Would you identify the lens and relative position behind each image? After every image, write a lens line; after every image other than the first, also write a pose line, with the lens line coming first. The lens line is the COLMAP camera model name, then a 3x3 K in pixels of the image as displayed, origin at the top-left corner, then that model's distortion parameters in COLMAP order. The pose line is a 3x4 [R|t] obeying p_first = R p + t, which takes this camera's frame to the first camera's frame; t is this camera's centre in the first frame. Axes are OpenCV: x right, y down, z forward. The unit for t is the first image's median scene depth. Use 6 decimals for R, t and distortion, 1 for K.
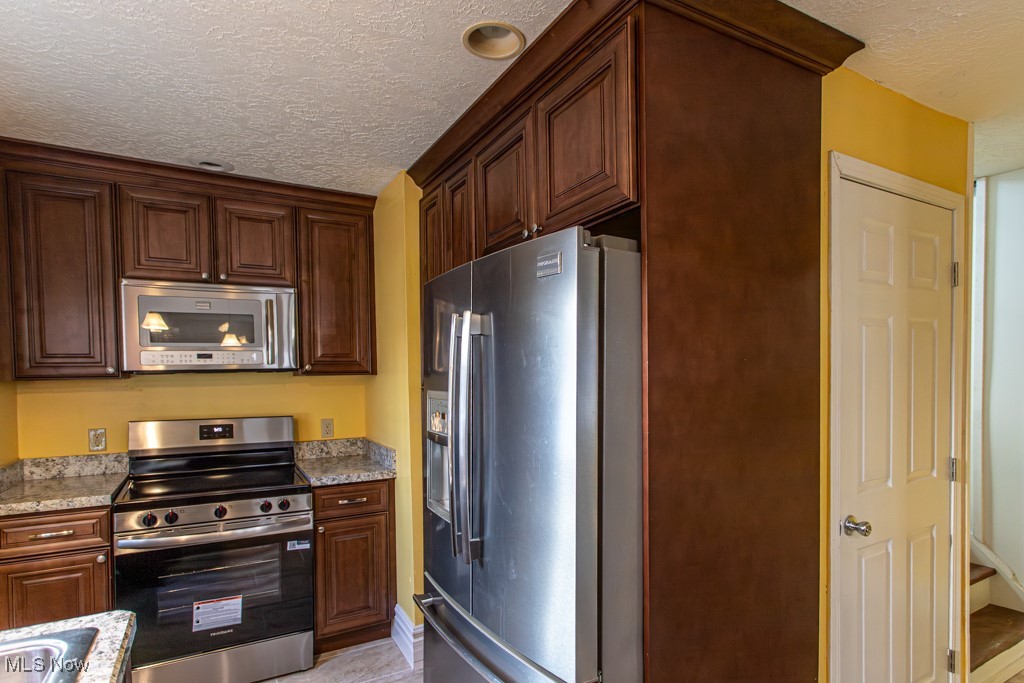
lens RADIAL K [[500.9, 0, 533.7], [0, 500.9, 388.0], [0, 0, 1]] dist [-0.005503, -0.000186]
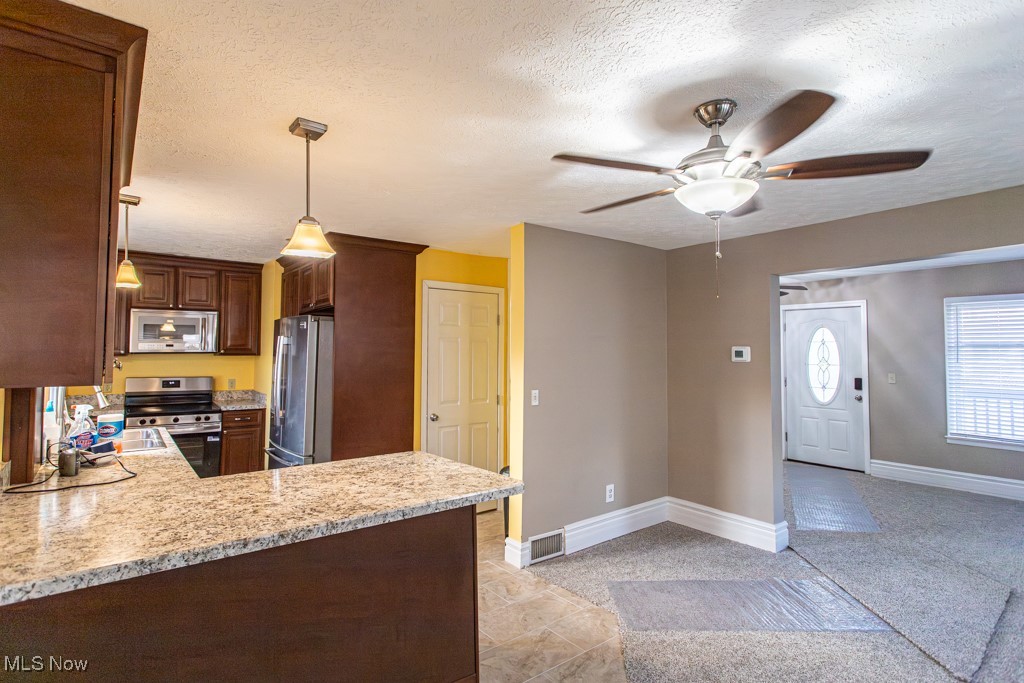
lens RADIAL K [[513.5, 0, 505.9], [0, 513.5, 334.3], [0, 0, 1]] dist [0.003654, -0.000023]
pose [[0.996337, 0.020331, 0.083061, 0.511672], [-0.015297, 0.998032, -0.060807, -0.003043], [-0.084134, 0.059313, 0.994688, -1.157313]]
